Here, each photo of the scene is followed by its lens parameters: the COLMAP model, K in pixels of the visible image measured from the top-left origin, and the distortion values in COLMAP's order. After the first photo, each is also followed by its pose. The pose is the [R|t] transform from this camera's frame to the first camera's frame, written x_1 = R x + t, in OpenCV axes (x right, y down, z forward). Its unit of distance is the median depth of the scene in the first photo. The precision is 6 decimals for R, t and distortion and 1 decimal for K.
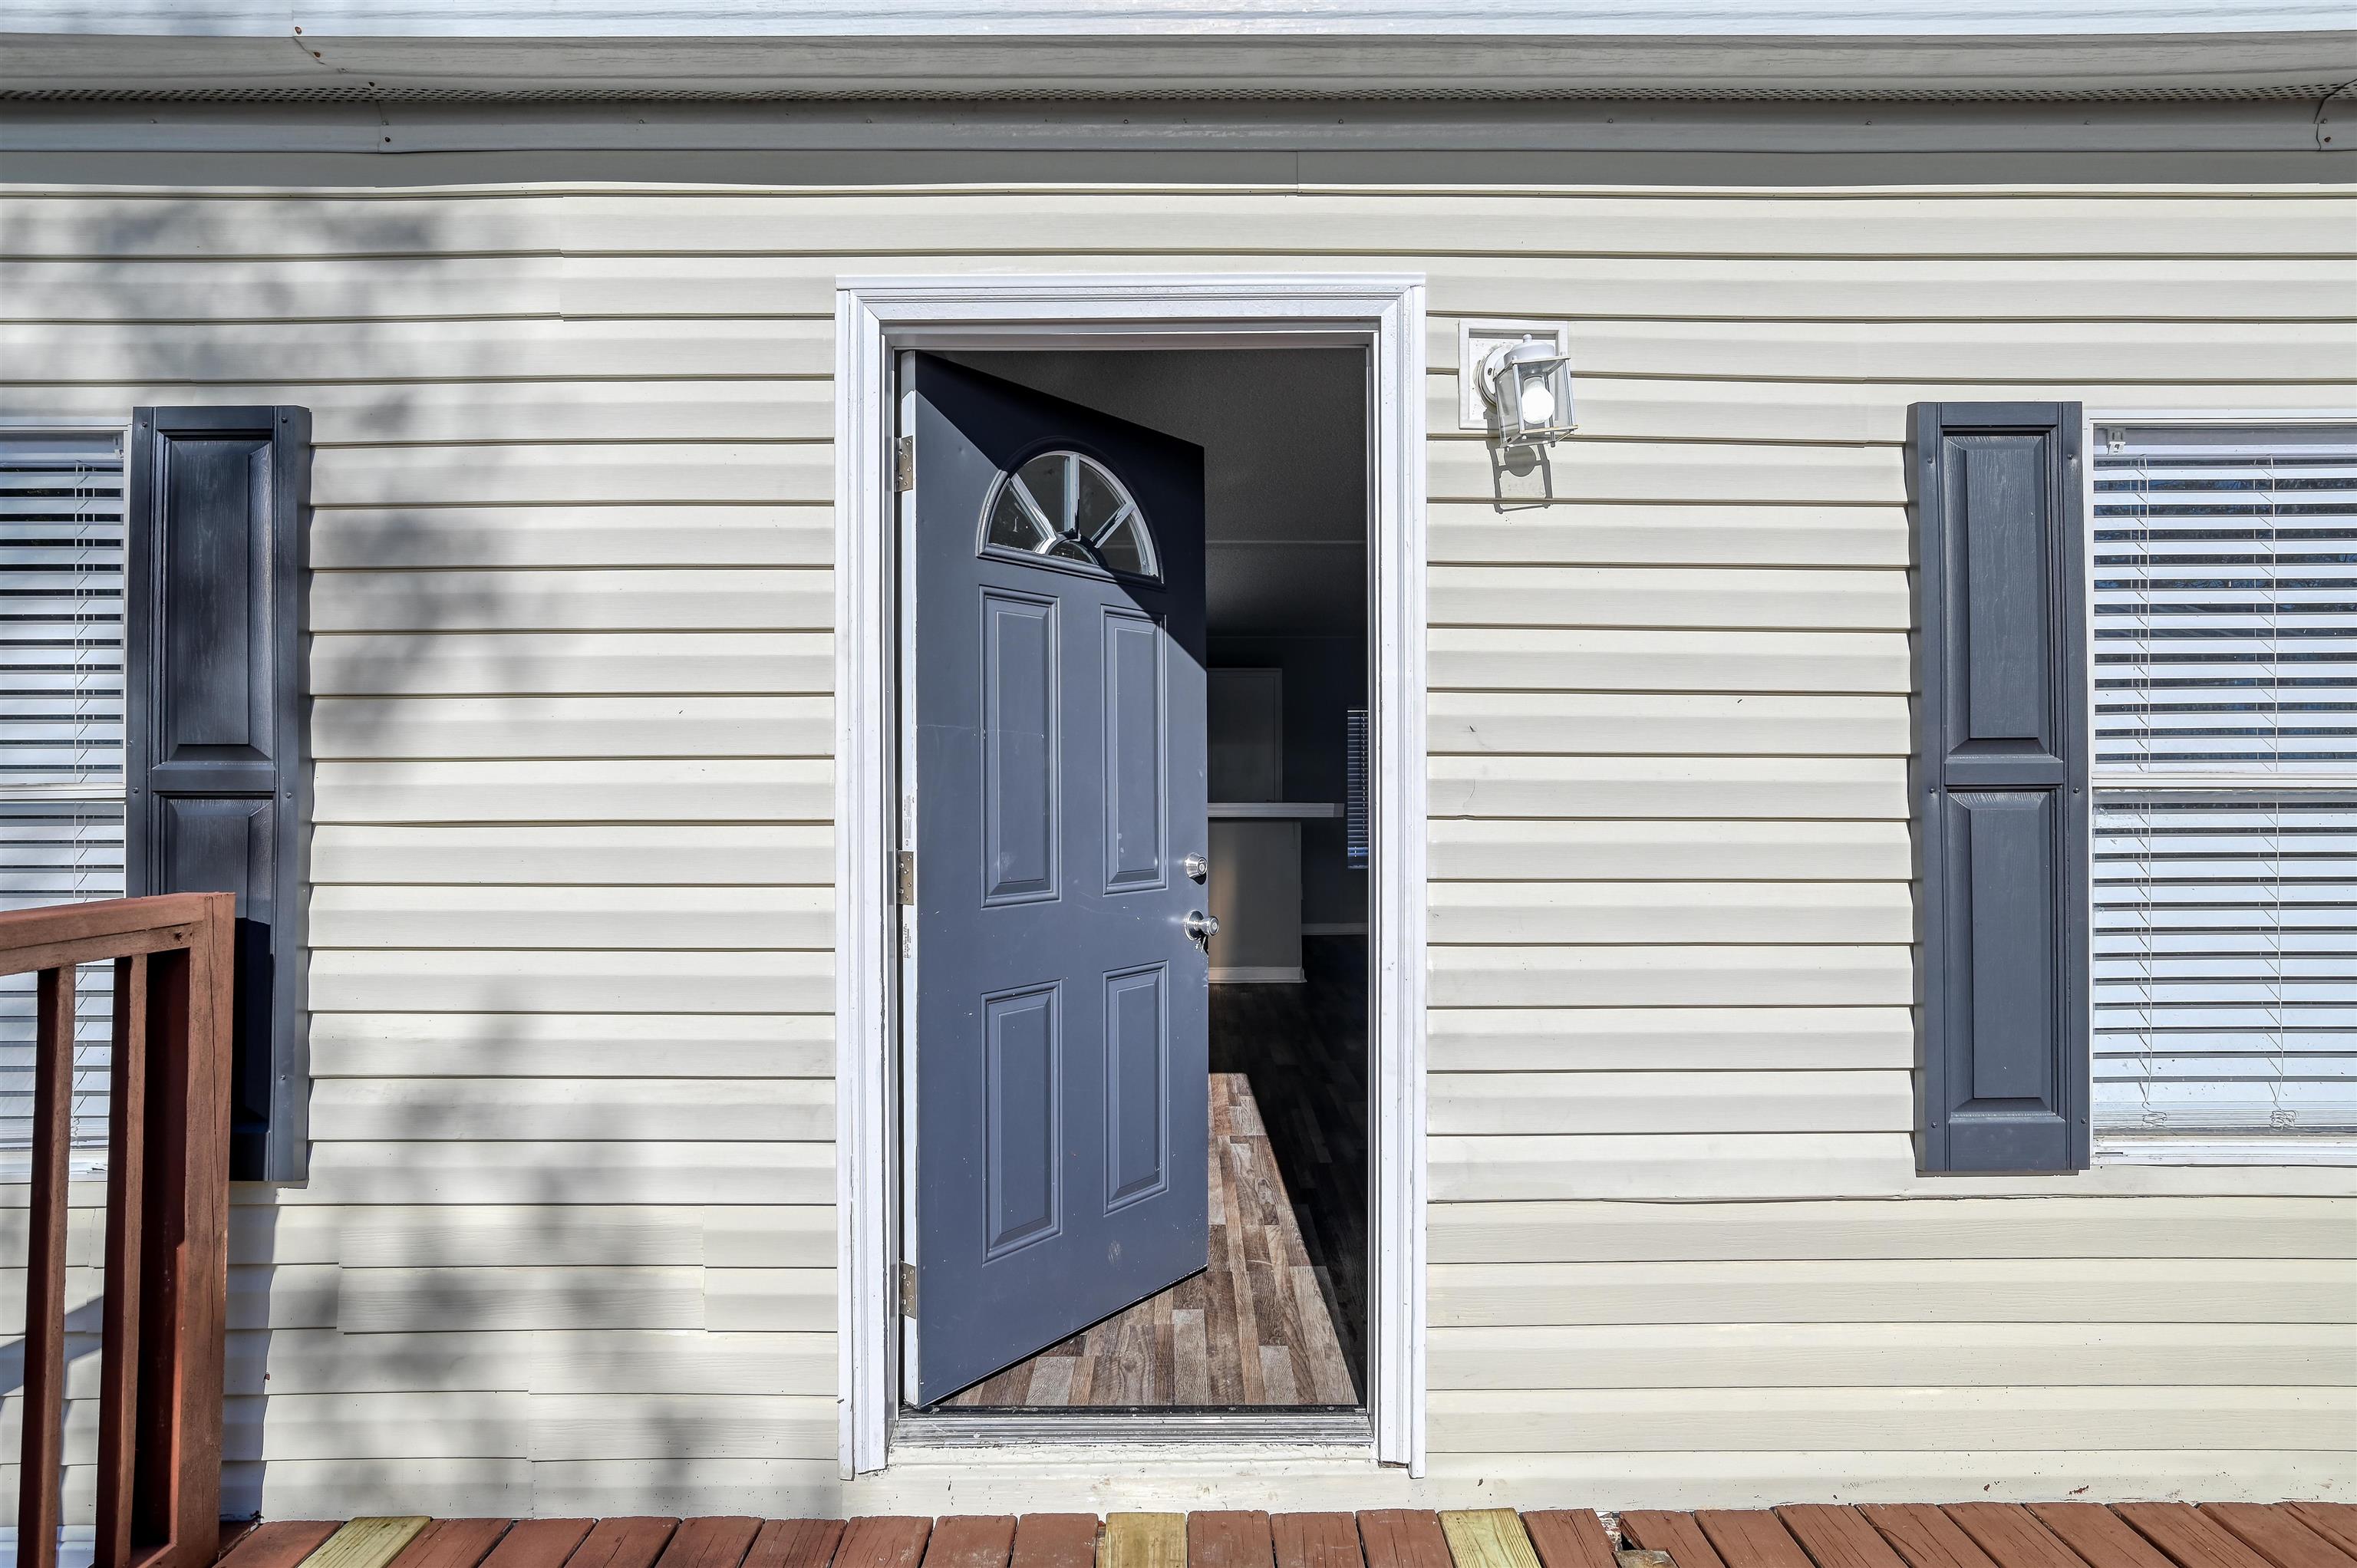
lens RADIAL K [[1186.6, 0, 1182.2], [0, 1186.6, 777.2], [0, 0, 1]] dist [-0.002948, 0.002219]
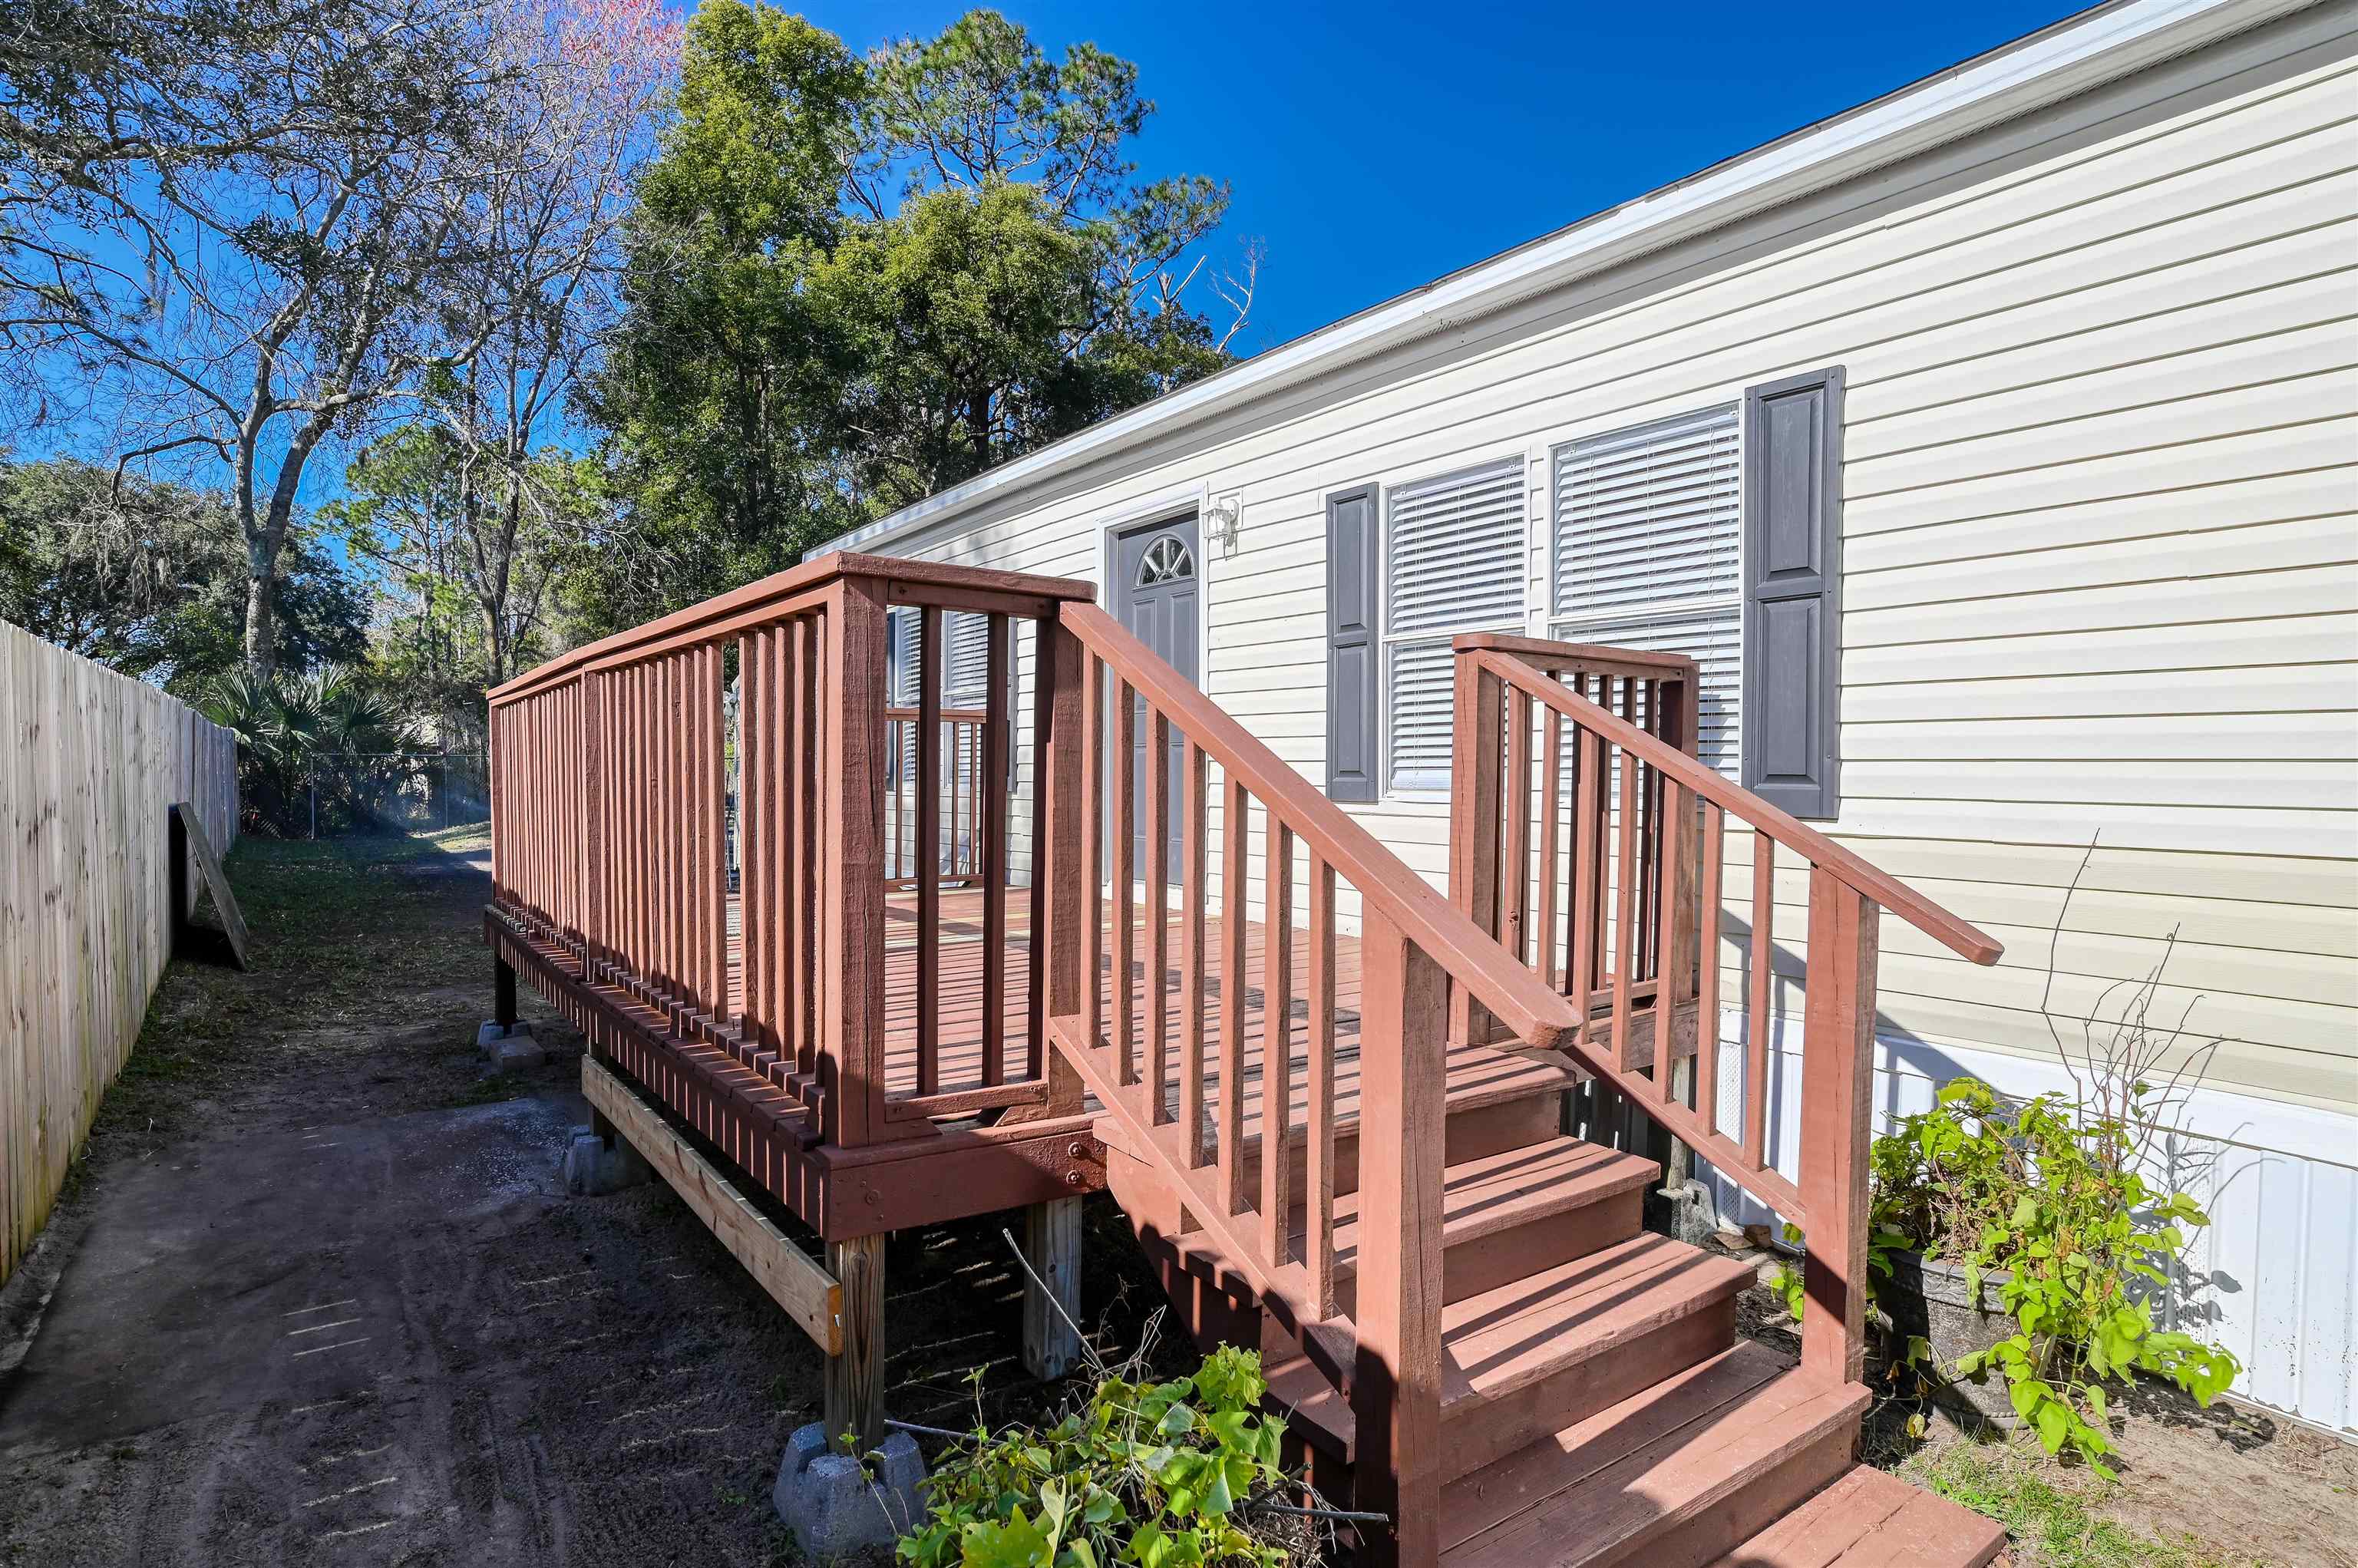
lens RADIAL K [[1187.2, 0, 1182.7], [0, 1187.2, 777.2], [0, 0, 1]] dist [-0.002948, 0.002219]
pose [[0.601717, 0.012185, -0.798617, 2.437748], [0.002845, 0.999845, 0.017399, 0.236625], [0.798705, -0.012741, 0.601589, -0.759351]]
